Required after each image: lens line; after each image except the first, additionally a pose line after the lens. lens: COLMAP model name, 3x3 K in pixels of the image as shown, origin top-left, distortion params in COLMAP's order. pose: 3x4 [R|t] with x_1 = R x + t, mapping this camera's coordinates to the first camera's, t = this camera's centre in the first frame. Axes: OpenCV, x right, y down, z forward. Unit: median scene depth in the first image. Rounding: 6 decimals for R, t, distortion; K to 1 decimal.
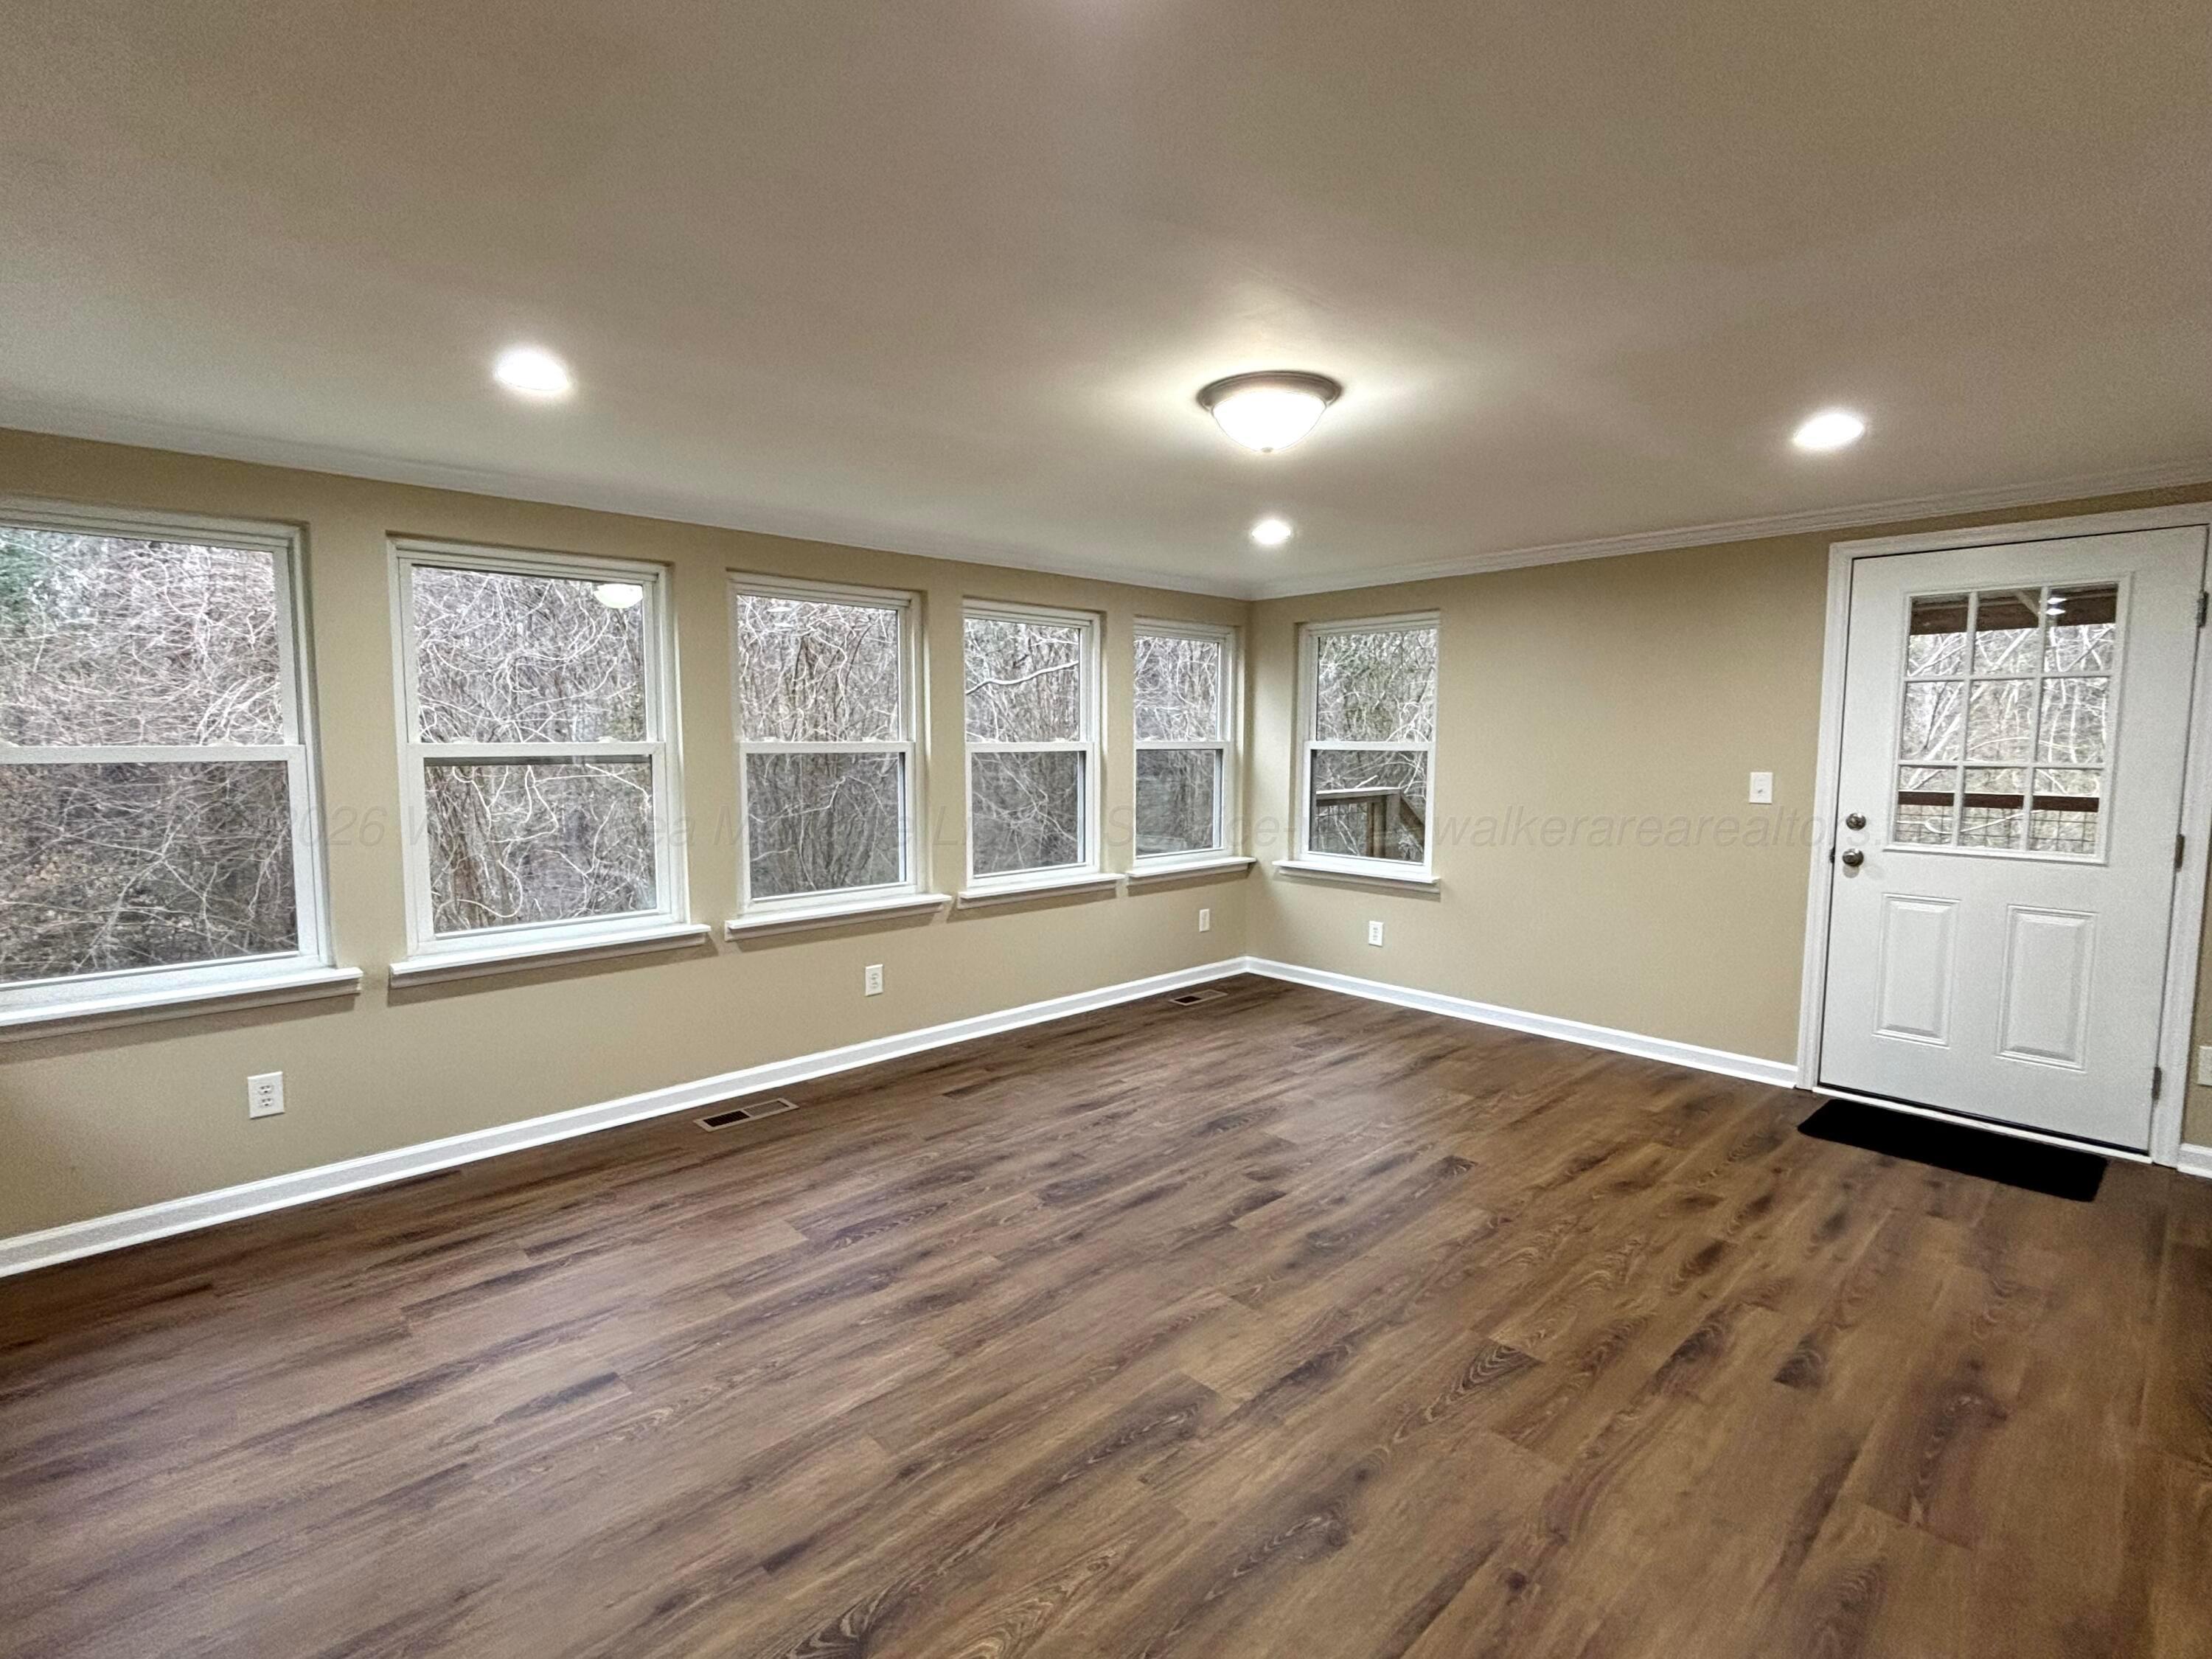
lens RADIAL K [[1041.4, 0, 1087.5], [0, 1041.4, 824.6], [0, 0, 1]] dist [-0.004527, 0.003446]
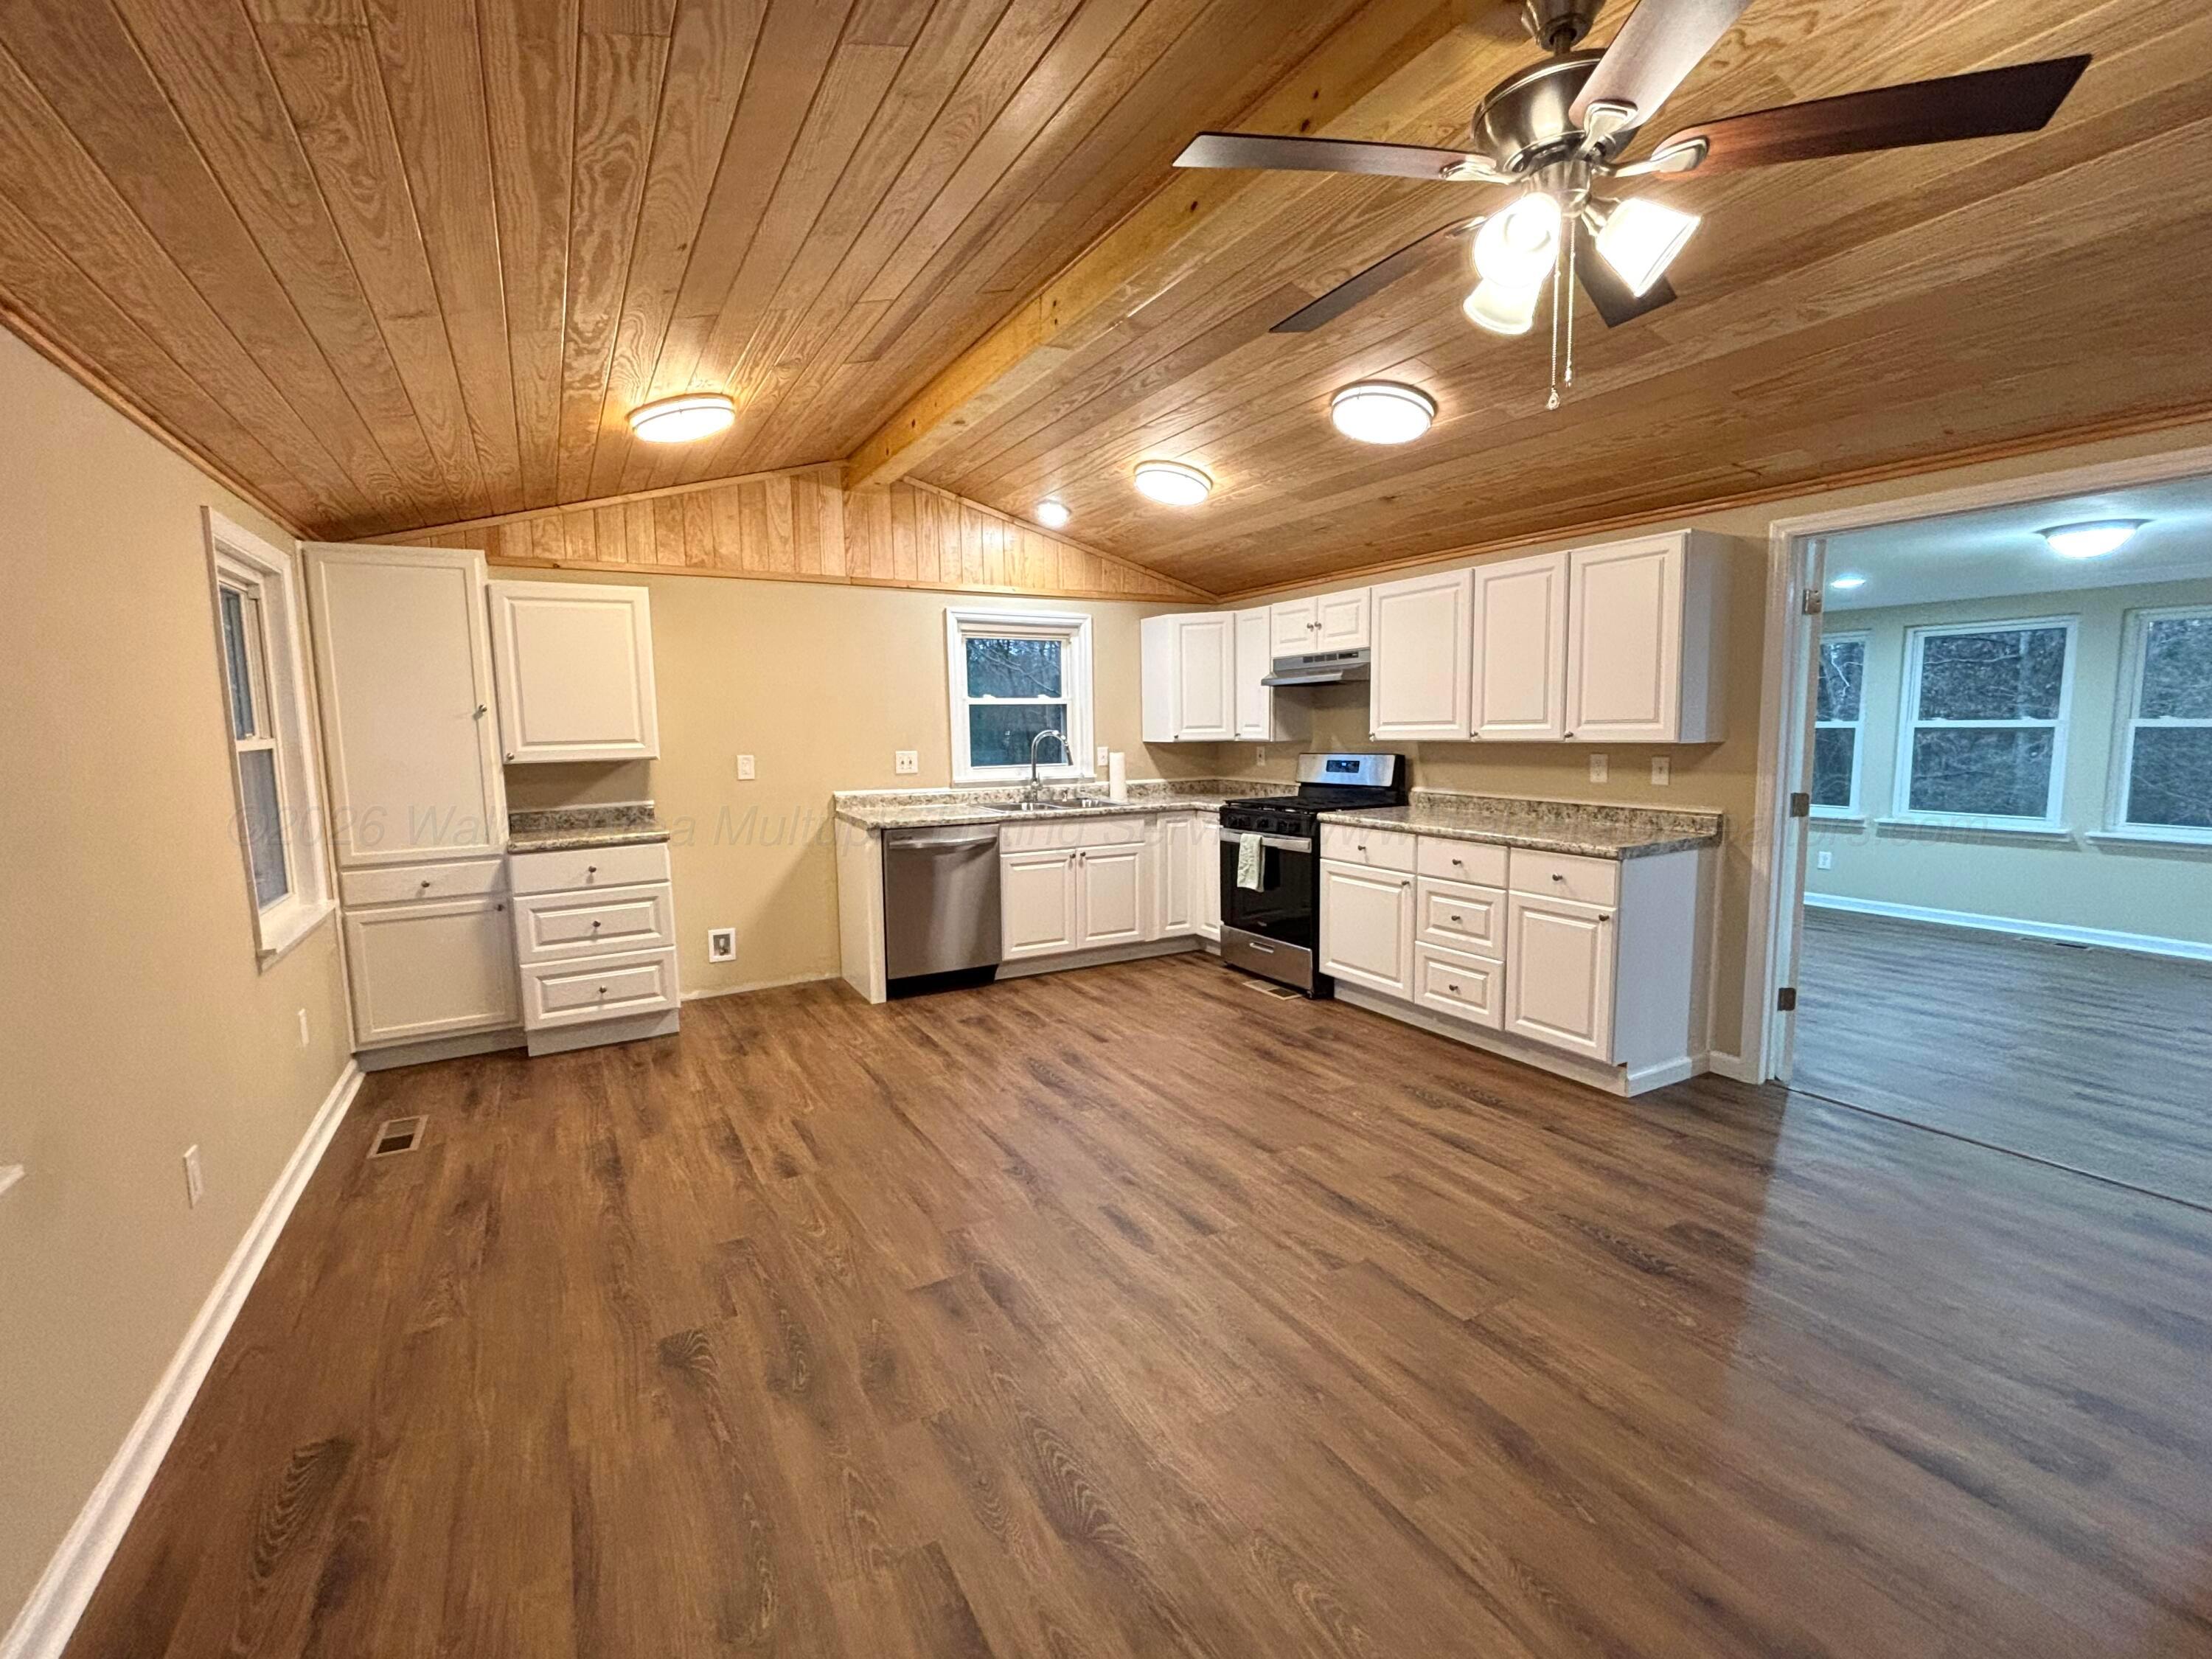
lens RADIAL K [[964.9, 0, 1099.8], [0, 964.9, 828.6], [0, 0, 1]] dist [0.007630, -0.004448]
pose [[-0.233007, 0.111376, -0.966076, 1.813944], [-0.070486, 0.988873, 0.131004, 0.001068], [0.969917, 0.098620, -0.222564, -0.184221]]
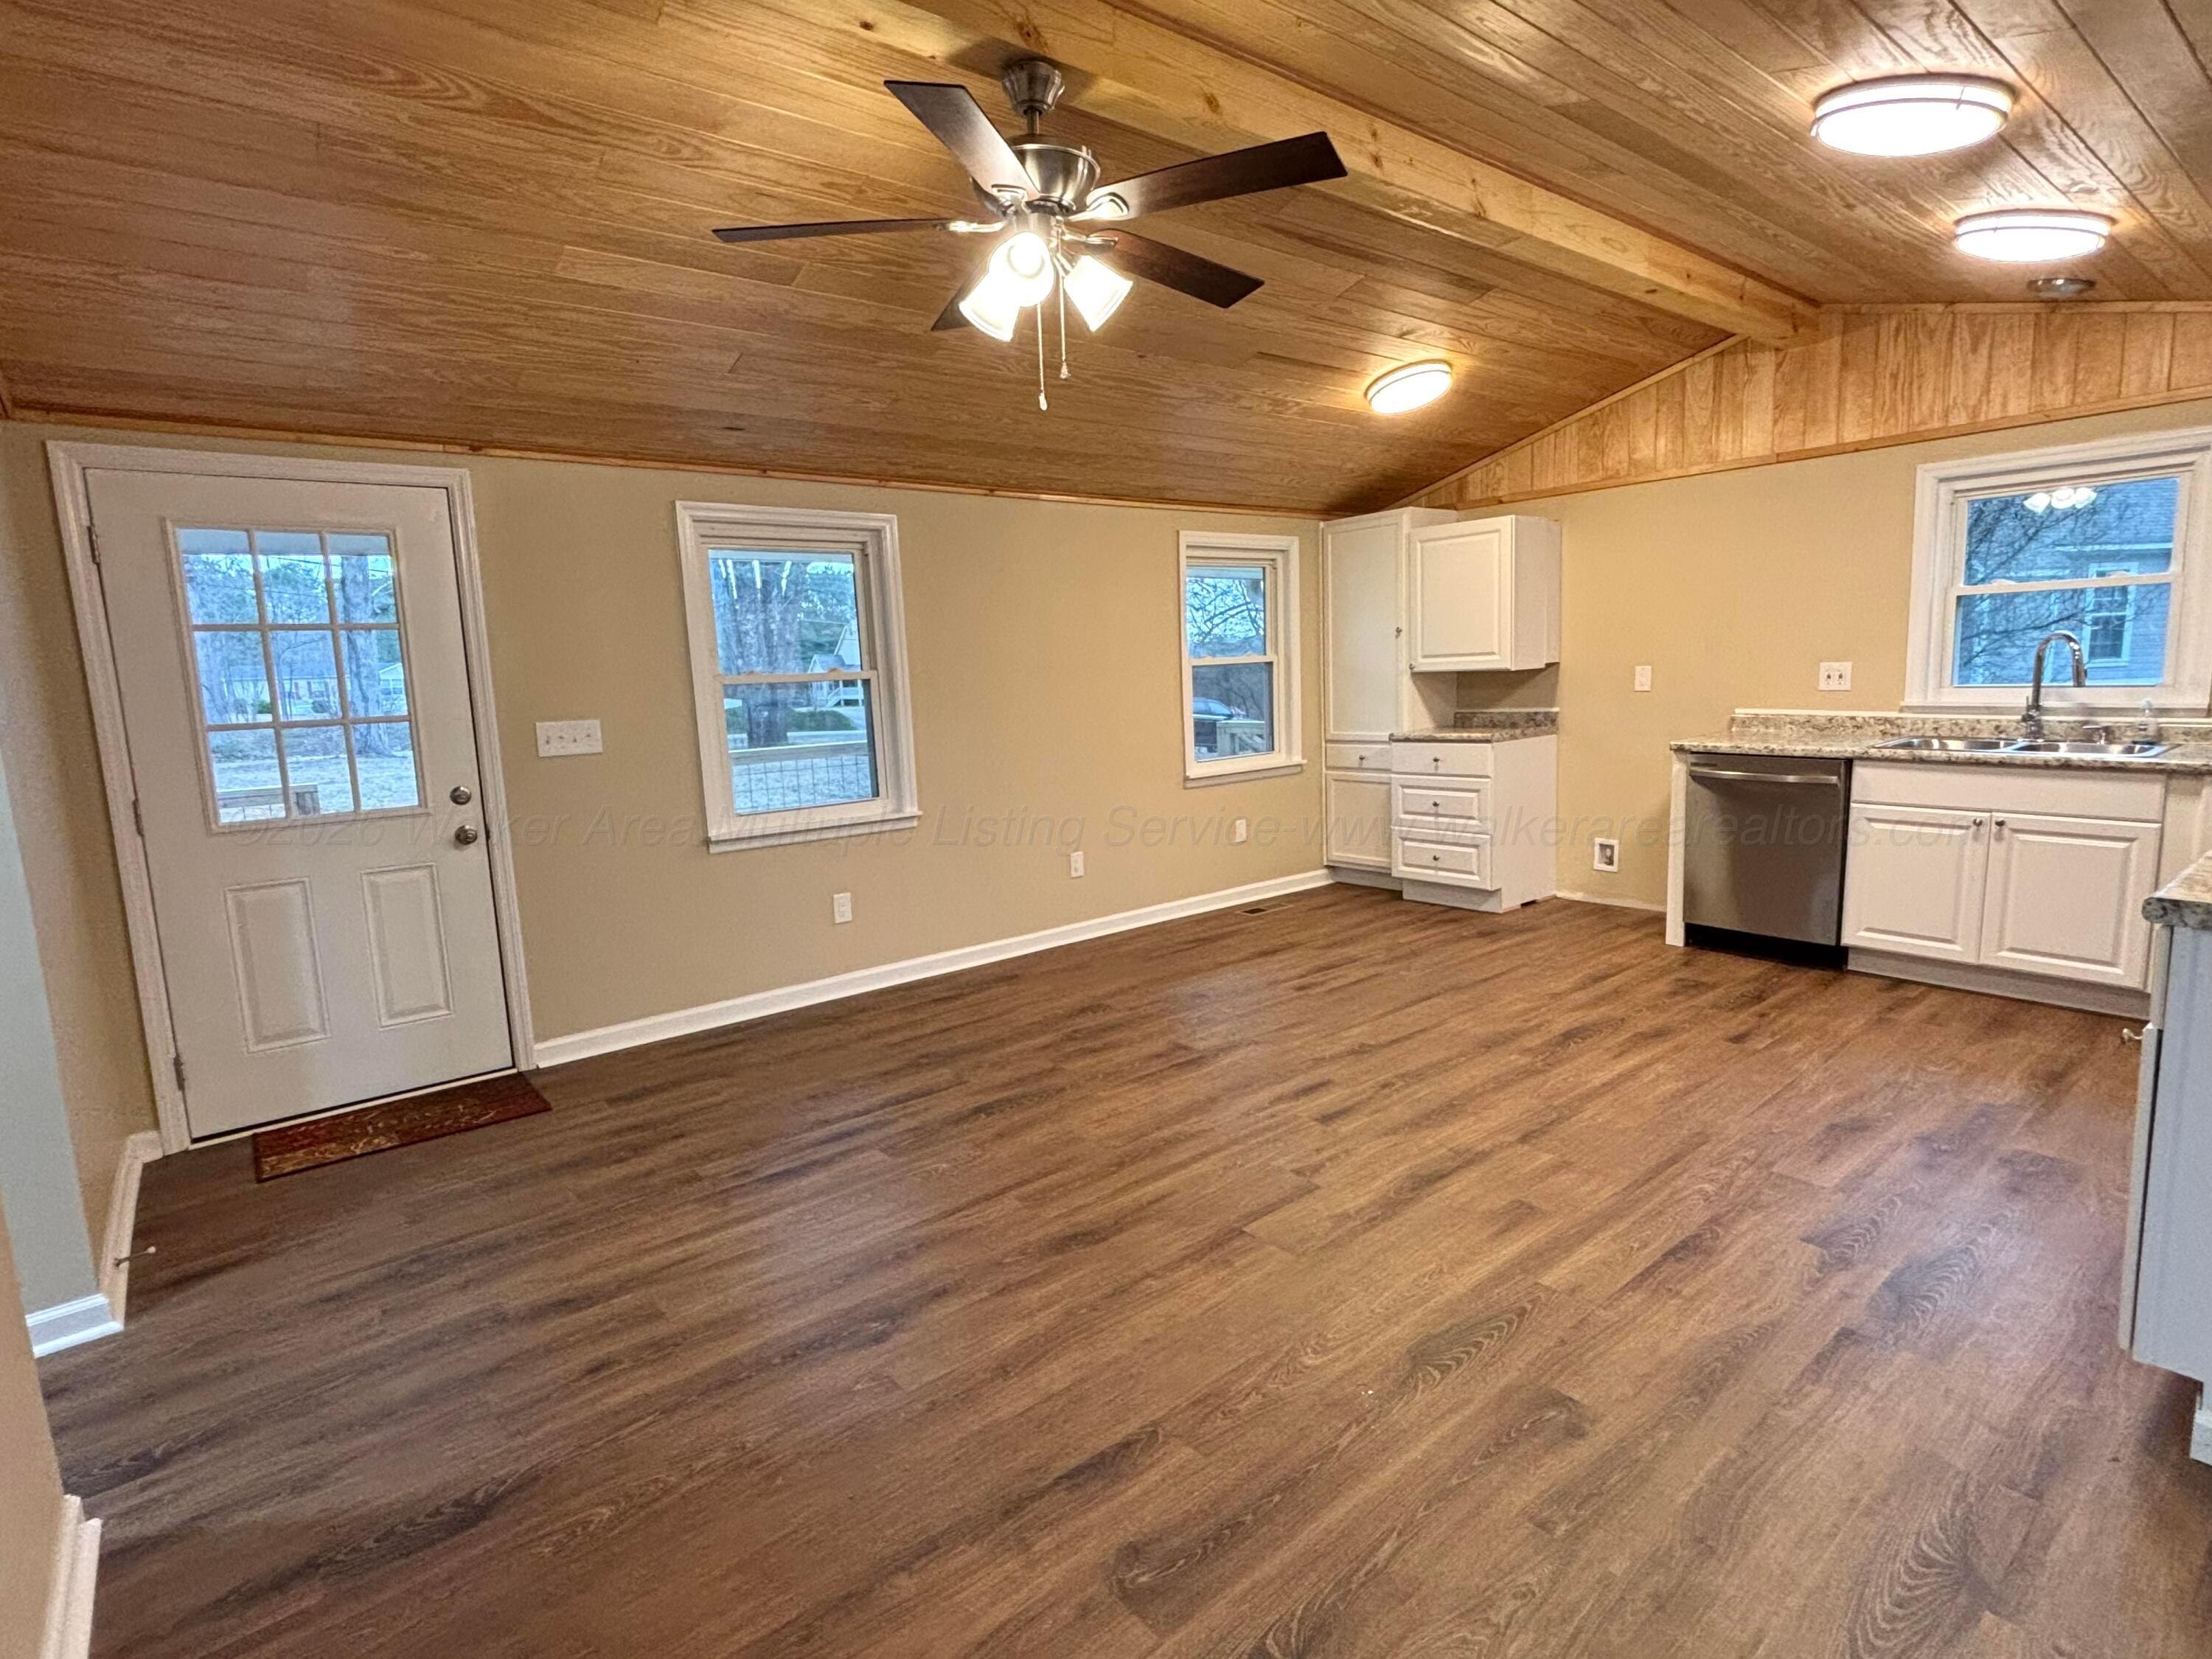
lens RADIAL K [[1116.6, 0, 1103.5], [0, 1116.6, 820.4], [0, 0, 1]] dist [-0.004648, 0.002672]
pose [[-0.996756, 0.027329, 0.075707, 1.143023], [0.043858, 0.973101, 0.226166, -0.068865], [-0.067490, 0.228753, -0.971142, 0.712573]]
